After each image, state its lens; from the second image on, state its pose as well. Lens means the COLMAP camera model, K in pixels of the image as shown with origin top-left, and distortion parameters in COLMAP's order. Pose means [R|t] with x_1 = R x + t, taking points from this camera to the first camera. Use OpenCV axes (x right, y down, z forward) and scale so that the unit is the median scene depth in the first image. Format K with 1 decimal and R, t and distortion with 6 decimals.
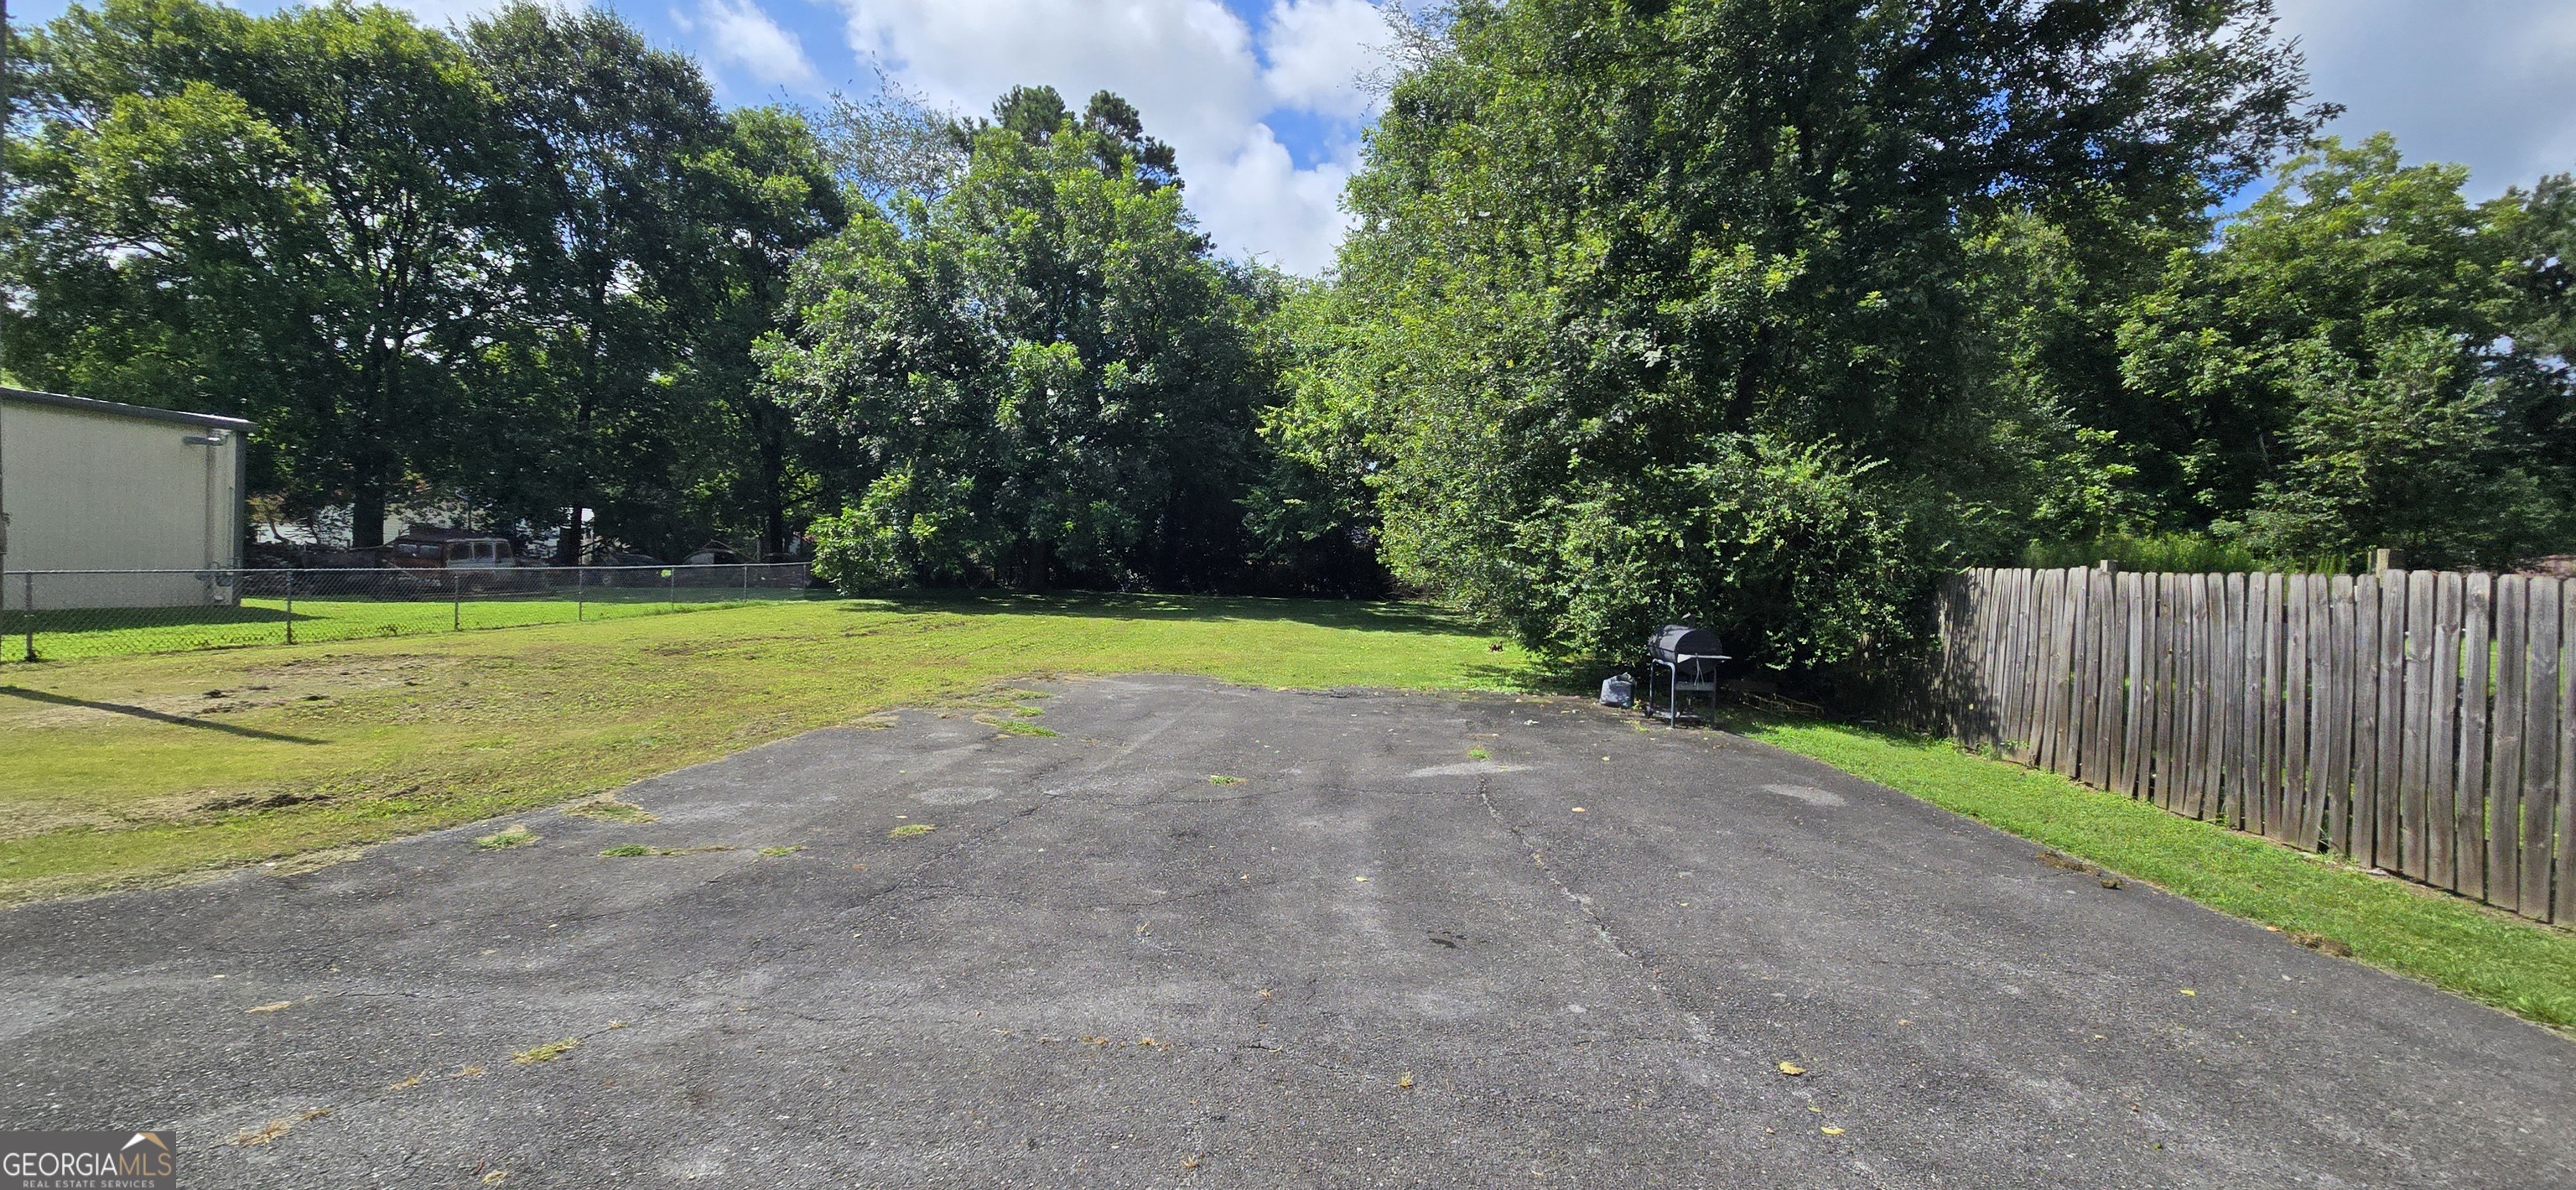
lens RADIAL K [[1072.8, 0, 1288.0], [0, 1072.8, 595.0], [0, 0, 1]] dist [0.001747, -0.000208]
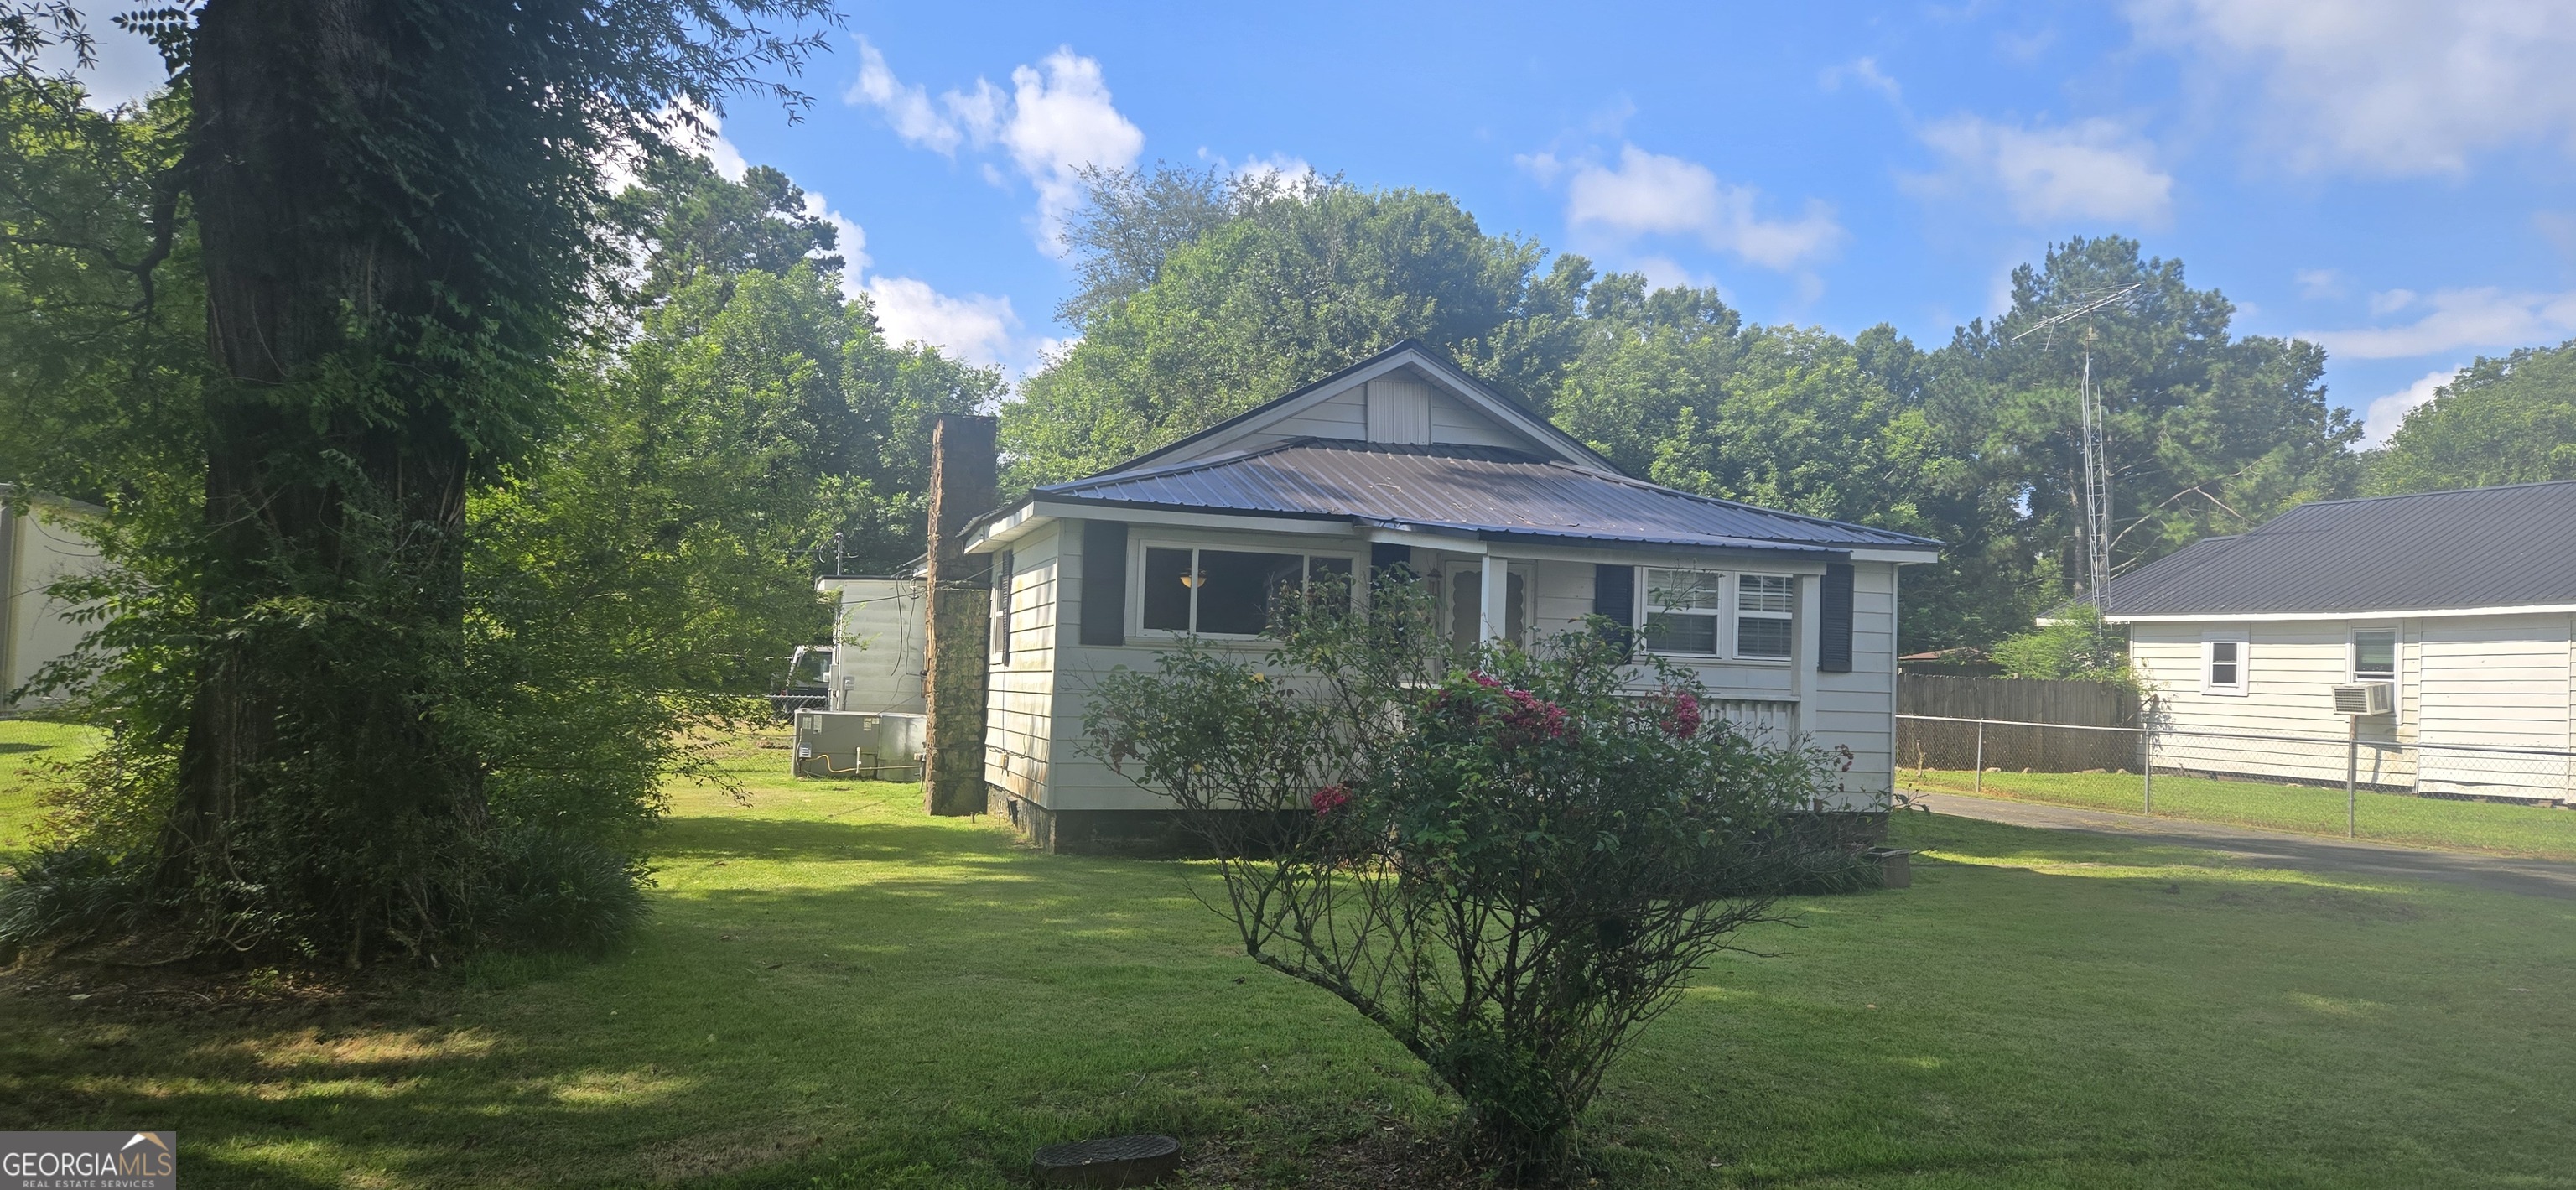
lens RADIAL K [[1736.5, 0, 1307.8], [0, 1736.5, 600.8], [0, 0, 1]] dist [0.097321, -0.076810]
pose [[0.937689, 0.003084, 0.347463, -0.413112], [0.014717, 0.998711, -0.048581, 0.009229], [-0.347165, 0.050668, 0.936434, -0.993548]]
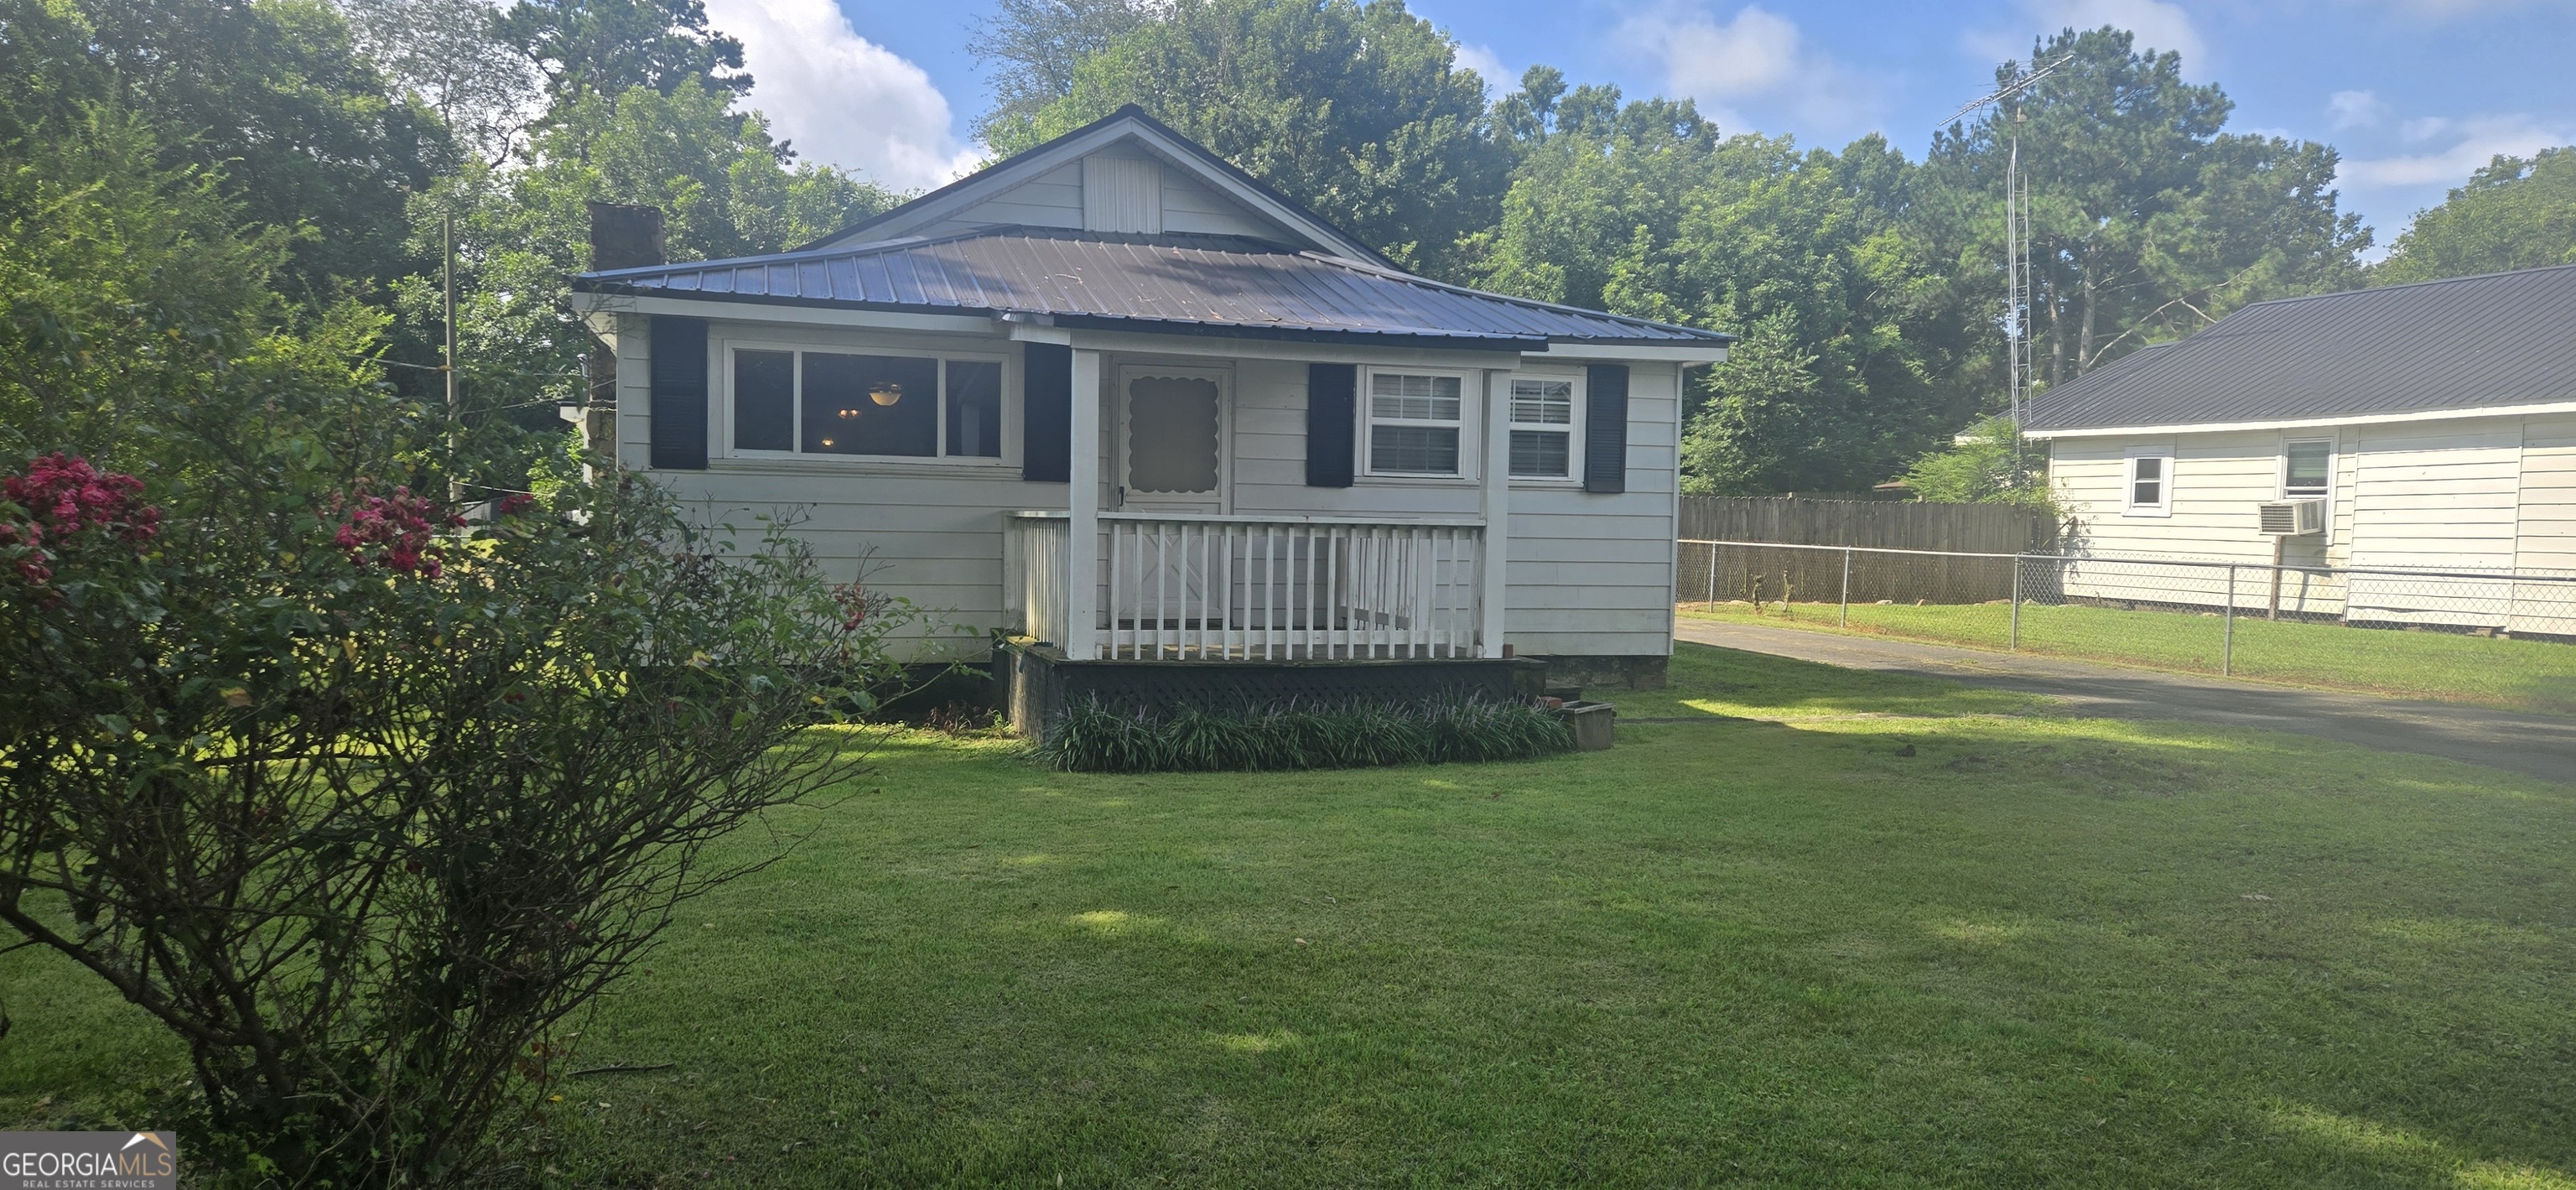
lens RADIAL K [[1722.6, 0, 1270.8], [0, 1722.6, 602.5], [0, 0, 1]] dist [0.099940, -0.084143]
pose [[0.946520, -0.038840, 0.320300, -0.284918], [0.025978, 0.998679, 0.044332, 0.014384], [-0.321598, -0.033640, 0.946278, -0.938658]]
